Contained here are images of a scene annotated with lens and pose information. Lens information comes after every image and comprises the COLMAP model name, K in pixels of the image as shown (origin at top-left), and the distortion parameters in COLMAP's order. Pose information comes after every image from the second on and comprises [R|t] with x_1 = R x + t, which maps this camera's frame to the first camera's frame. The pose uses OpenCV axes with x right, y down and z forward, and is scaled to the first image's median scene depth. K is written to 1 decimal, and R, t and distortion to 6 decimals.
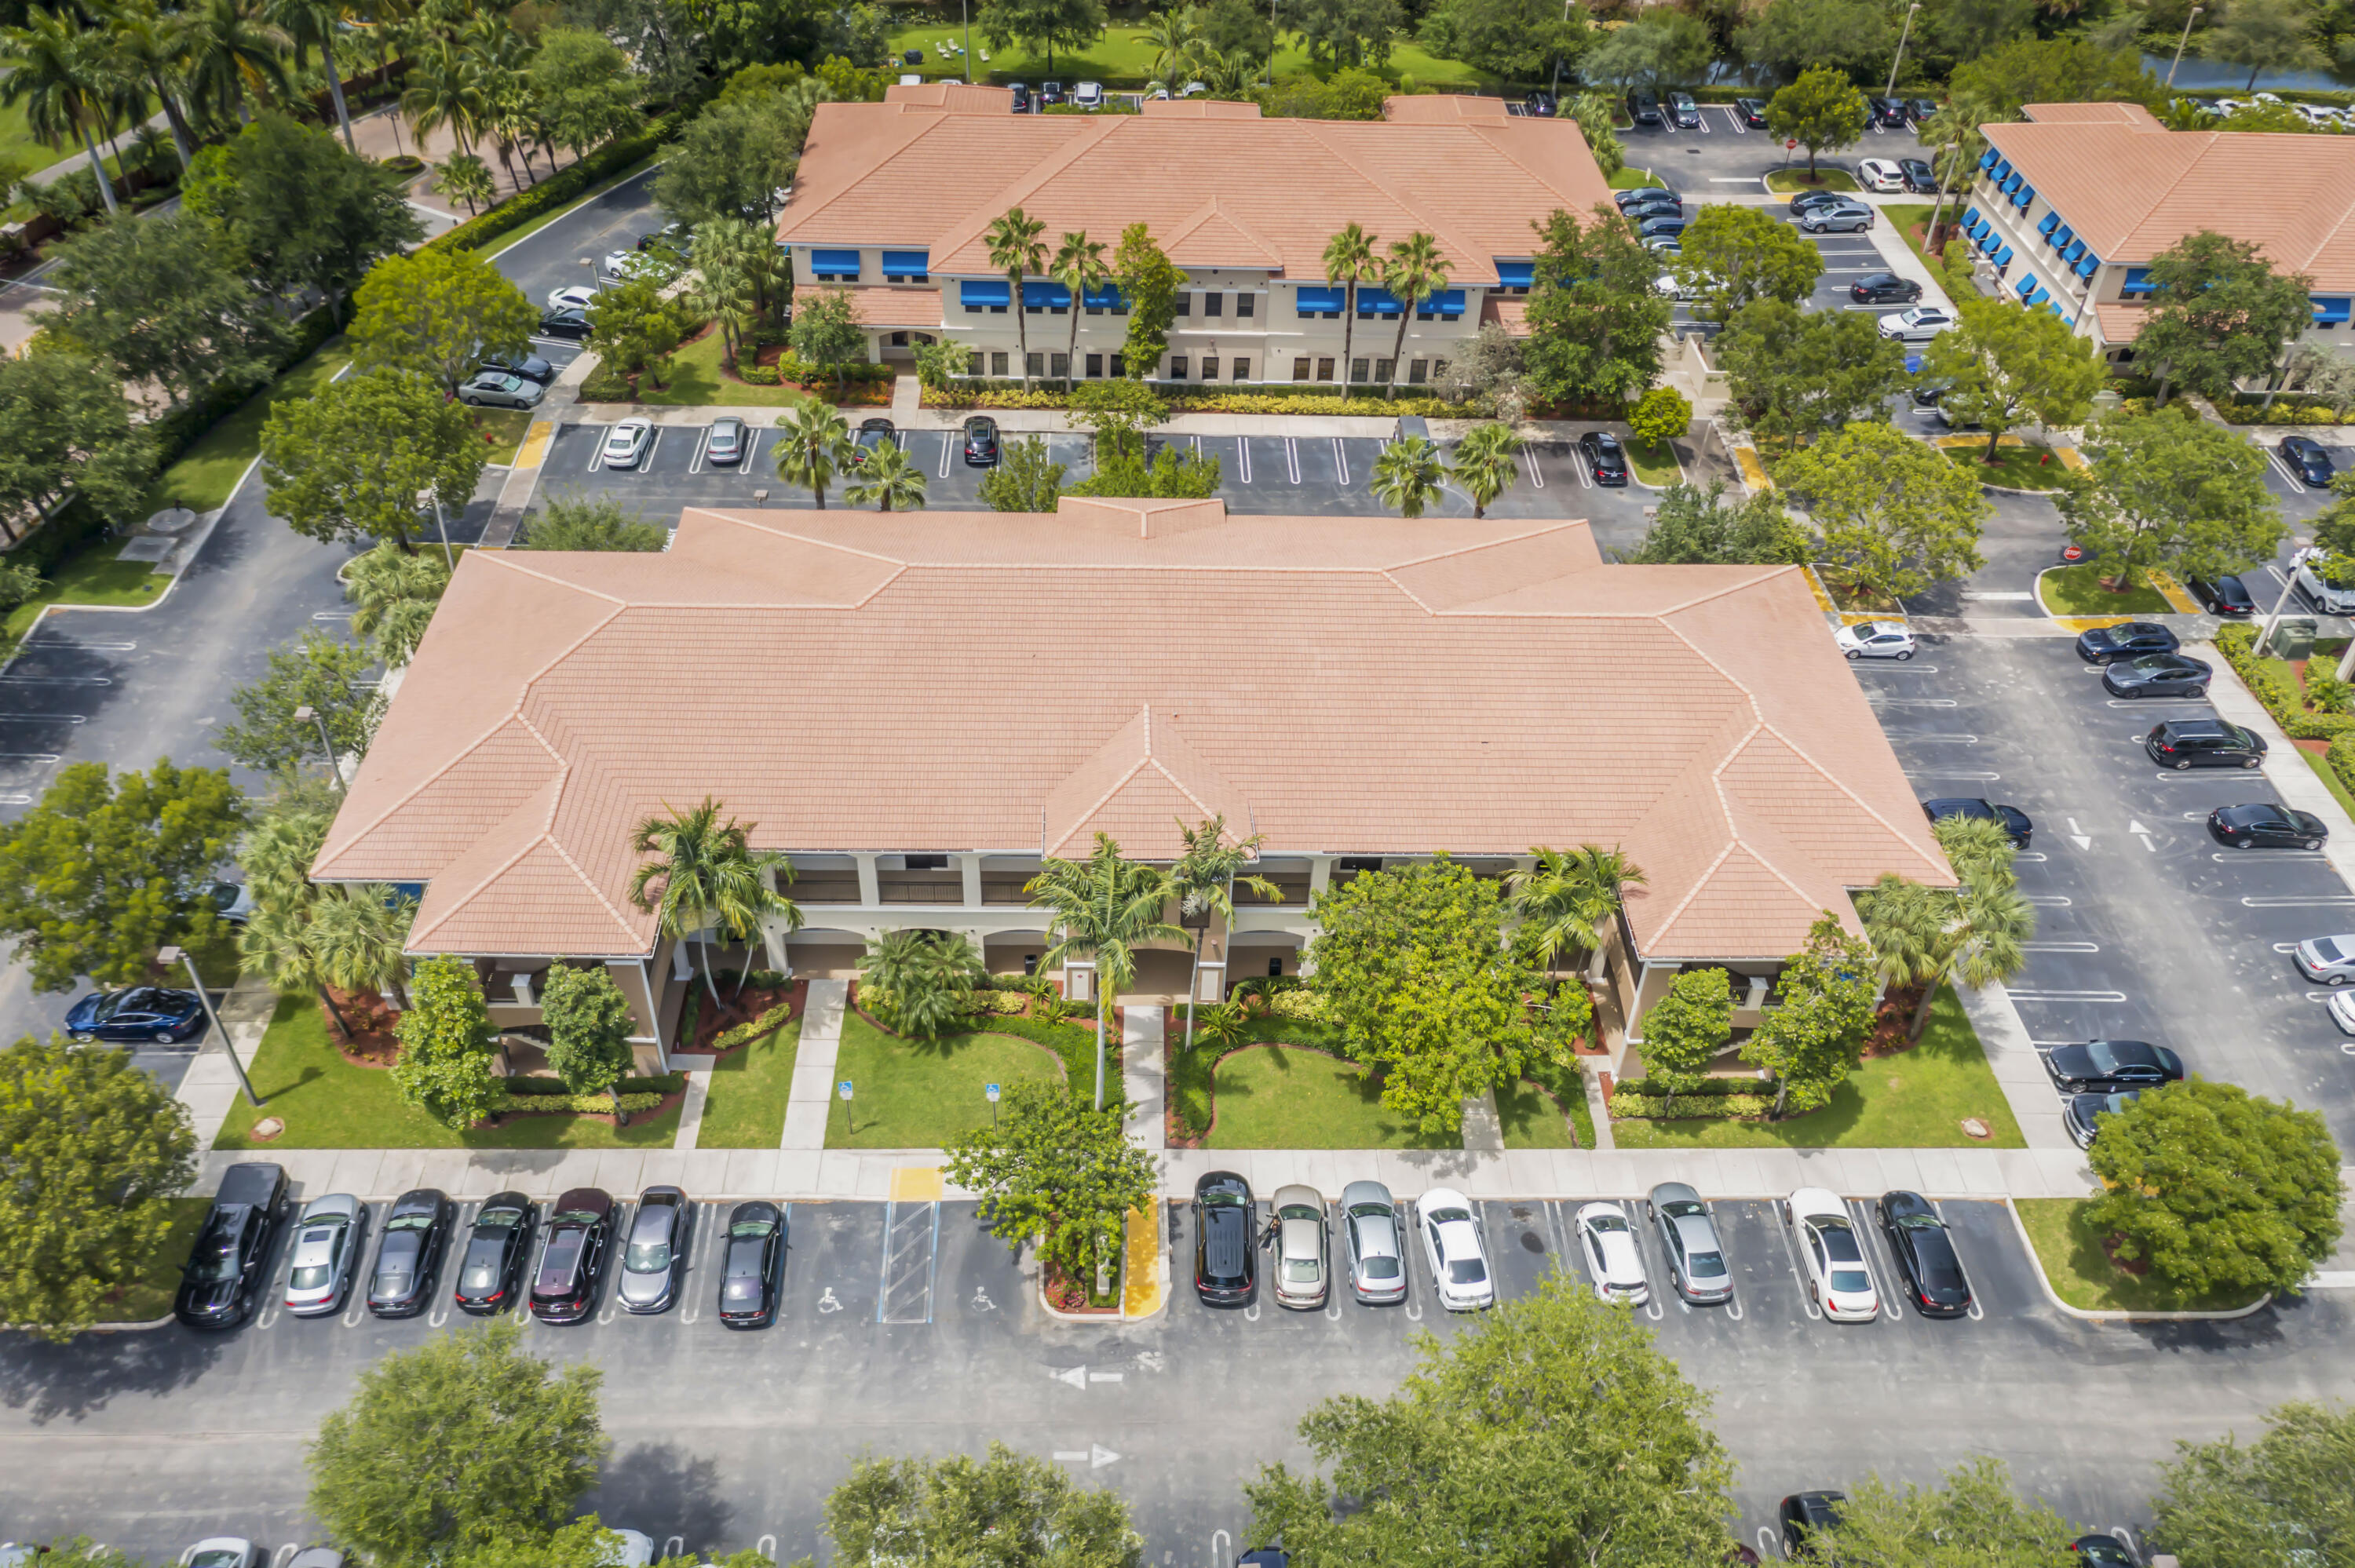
lens RADIAL K [[1817.2, 0, 1178.5], [0, 1817.2, 827.9], [0, 0, 1]] dist [-0.007541, 0.053387]
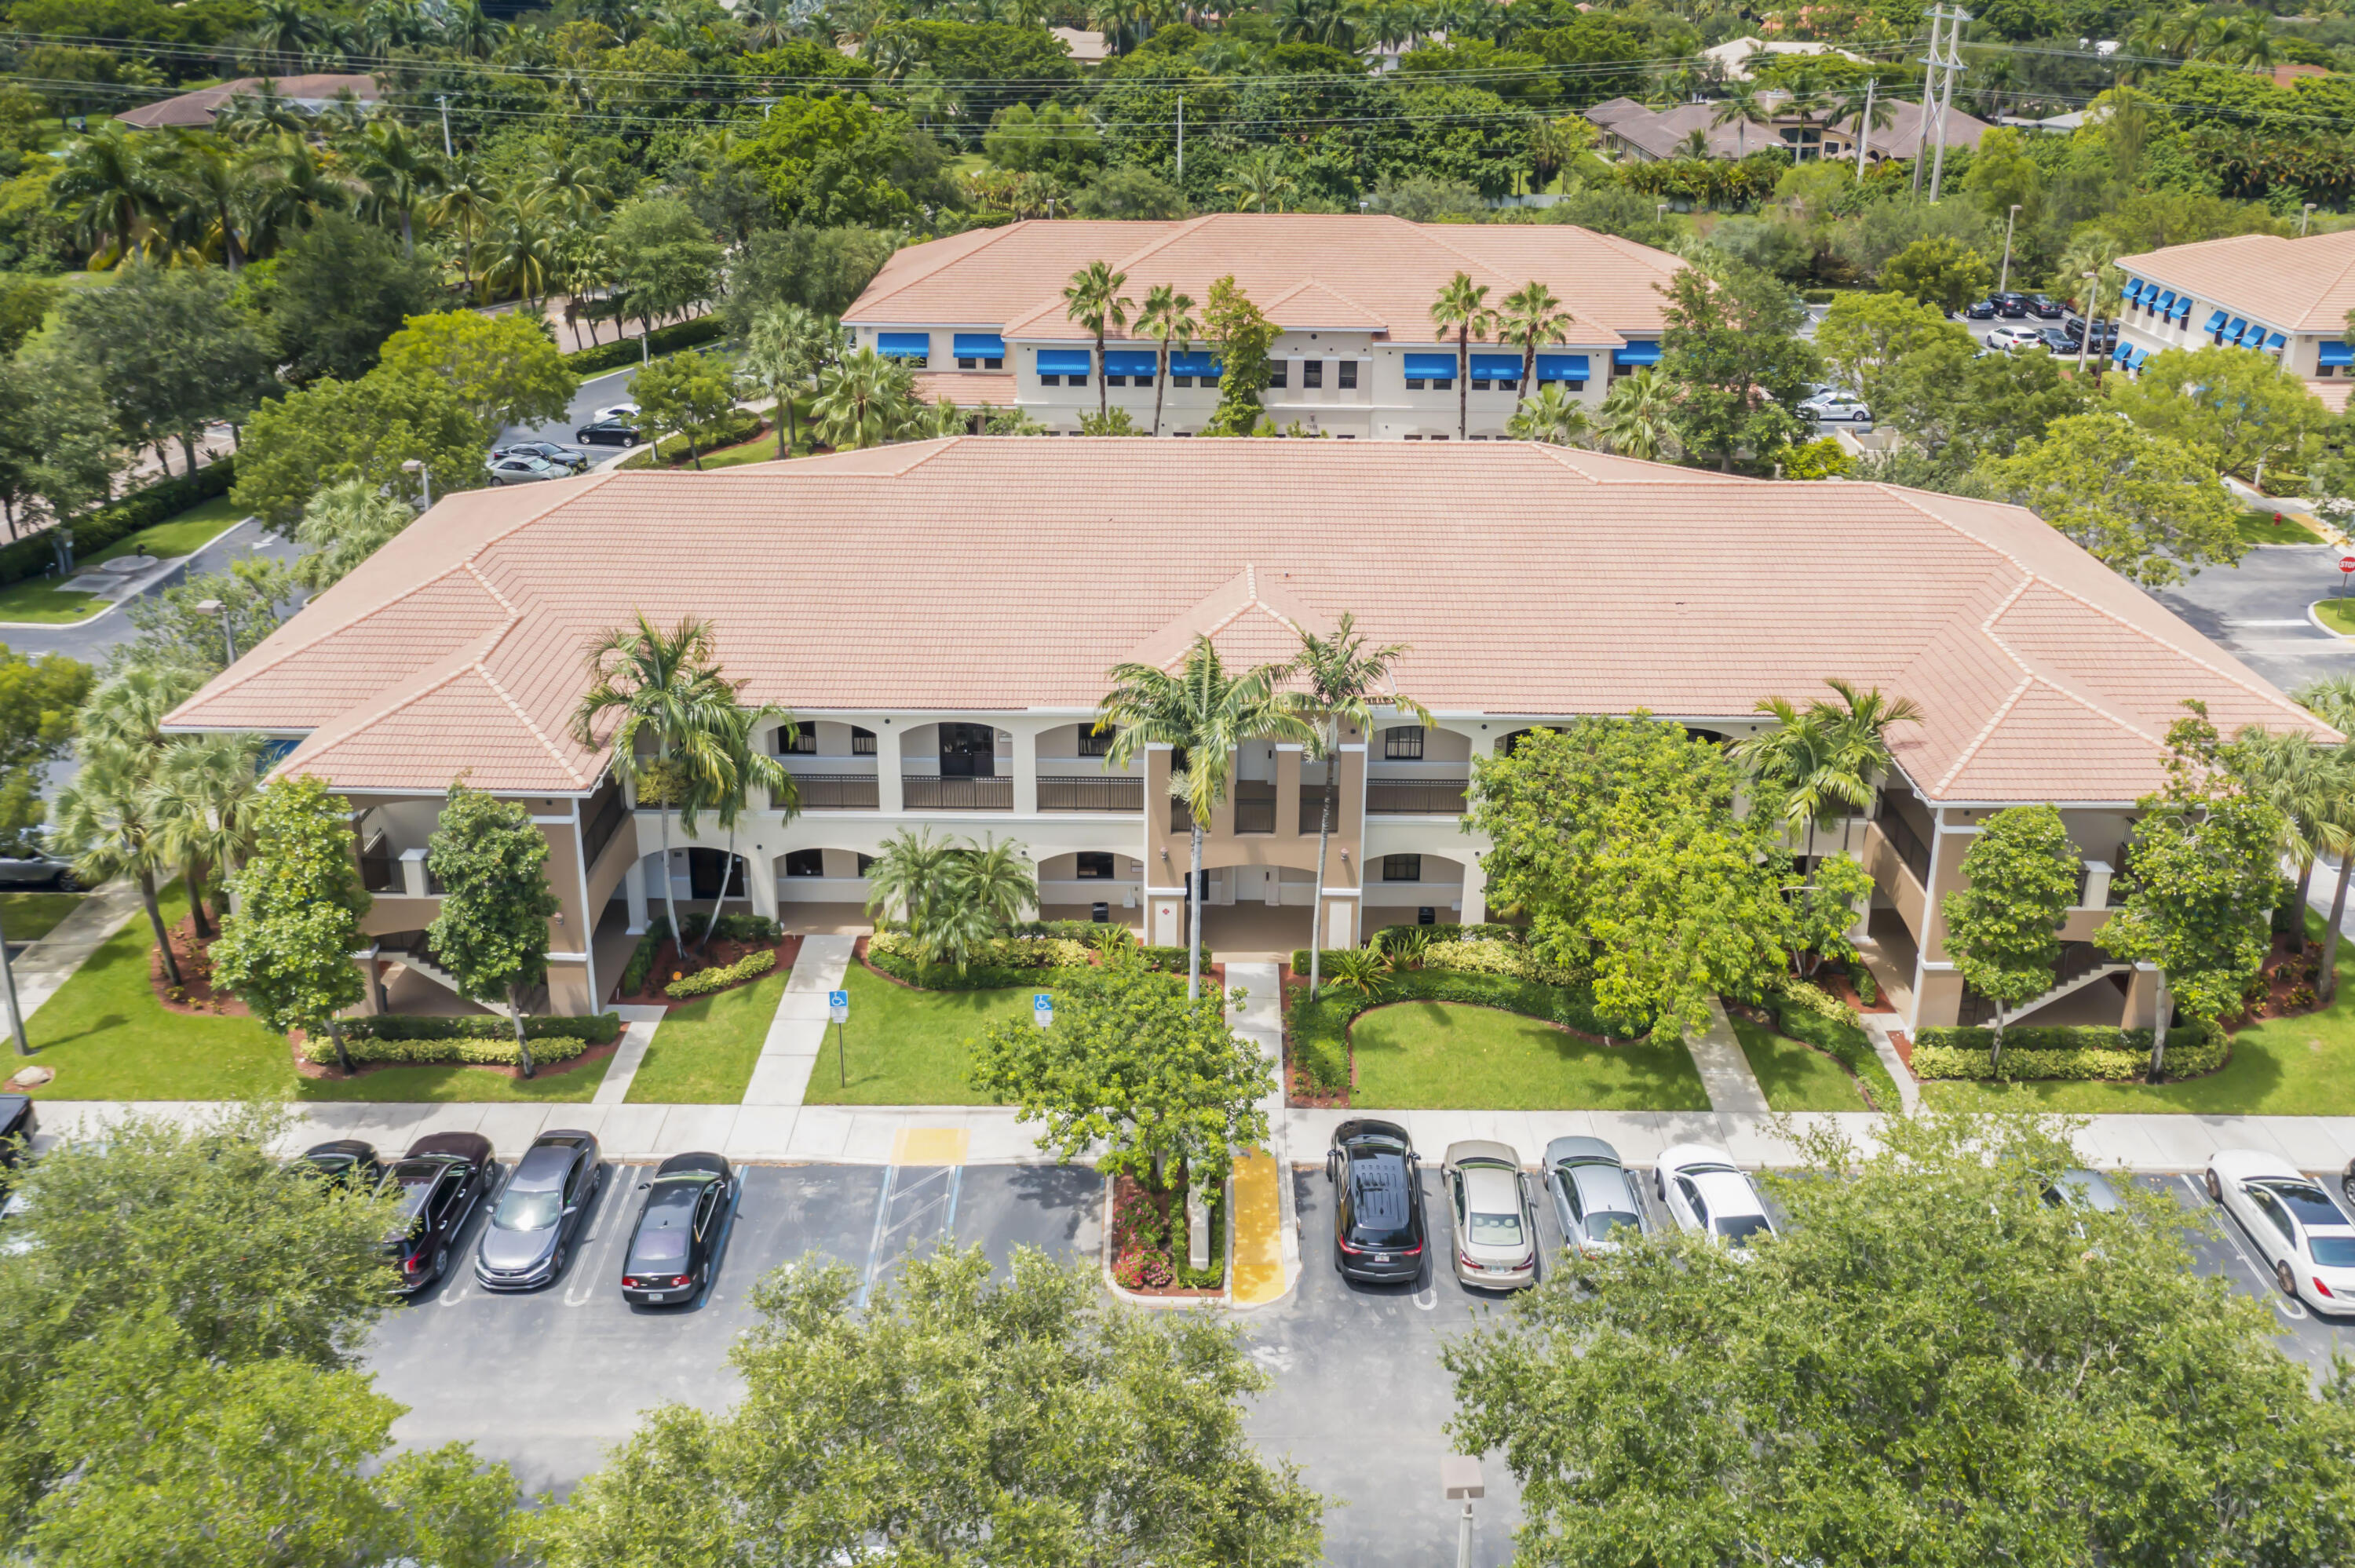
lens RADIAL K [[1846.3, 0, 1205.3], [0, 1846.3, 778.3], [0, 0, 1]] dist [-0.006248, 0.054967]
pose [[0.999458, -0.018070, -0.027505, -0.016305], [0.005741, 0.918700, -0.394915, 0.338111], [0.032405, 0.394543, 0.918306, 0.290020]]
